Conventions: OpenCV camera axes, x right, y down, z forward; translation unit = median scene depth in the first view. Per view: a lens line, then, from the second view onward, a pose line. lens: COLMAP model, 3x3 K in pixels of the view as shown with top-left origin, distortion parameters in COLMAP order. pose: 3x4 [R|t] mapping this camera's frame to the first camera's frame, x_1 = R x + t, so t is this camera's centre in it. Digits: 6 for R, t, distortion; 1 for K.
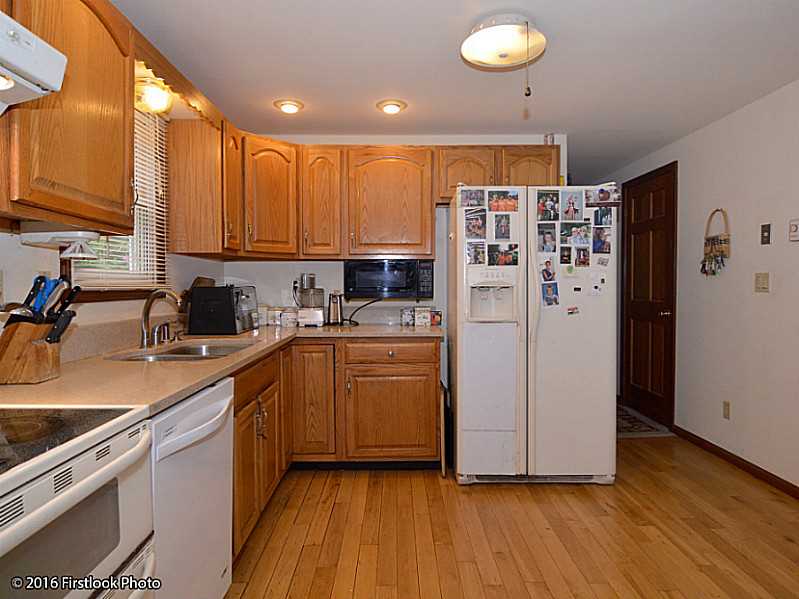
lens RADIAL K [[493.7, 0, 401.2], [0, 493.7, 294.4], [0, 0, 1]] dist [-0.018213, -0.009004]
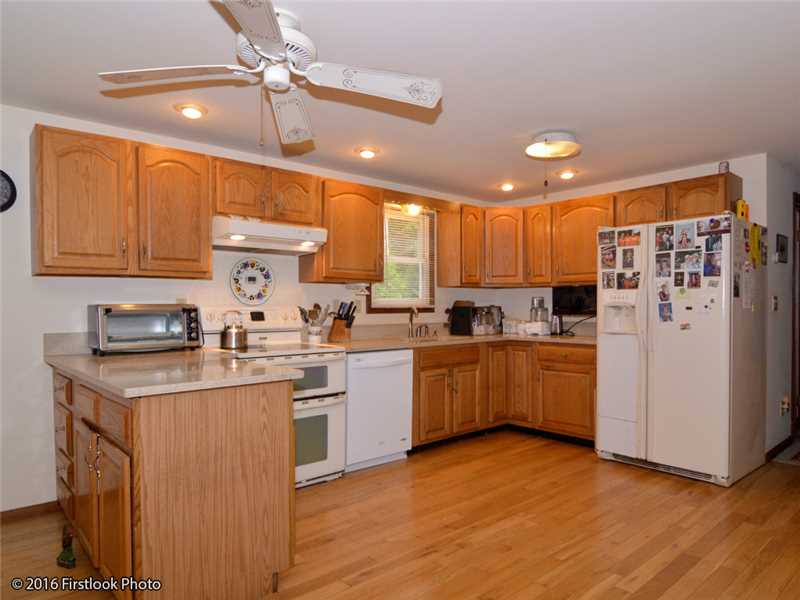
lens RADIAL K [[537.4, 0, 387.4], [0, 537.4, 317.1], [0, 0, 1]] dist [-0.034994, -0.001031]
pose [[0.626118, 0.015054, -0.779583, 0.885020], [-0.011925, 0.999882, 0.009732, 0.006577], [0.779637, 0.003203, 0.626223, -0.330658]]
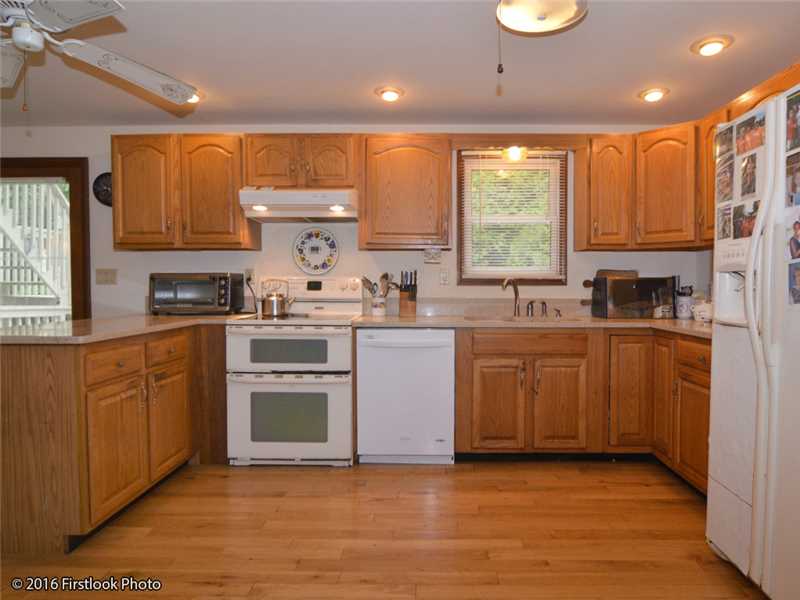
lens RADIAL K [[494.4, 0, 403.9], [0, 494.4, 297.7], [0, 0, 1]] dist [-0.018213, -0.009004]
pose [[-0.058012, 0.029676, -0.997875, 0.855710], [-0.021369, 0.999292, 0.030961, 0.008048], [0.998087, 0.023120, -0.057337, 0.602630]]
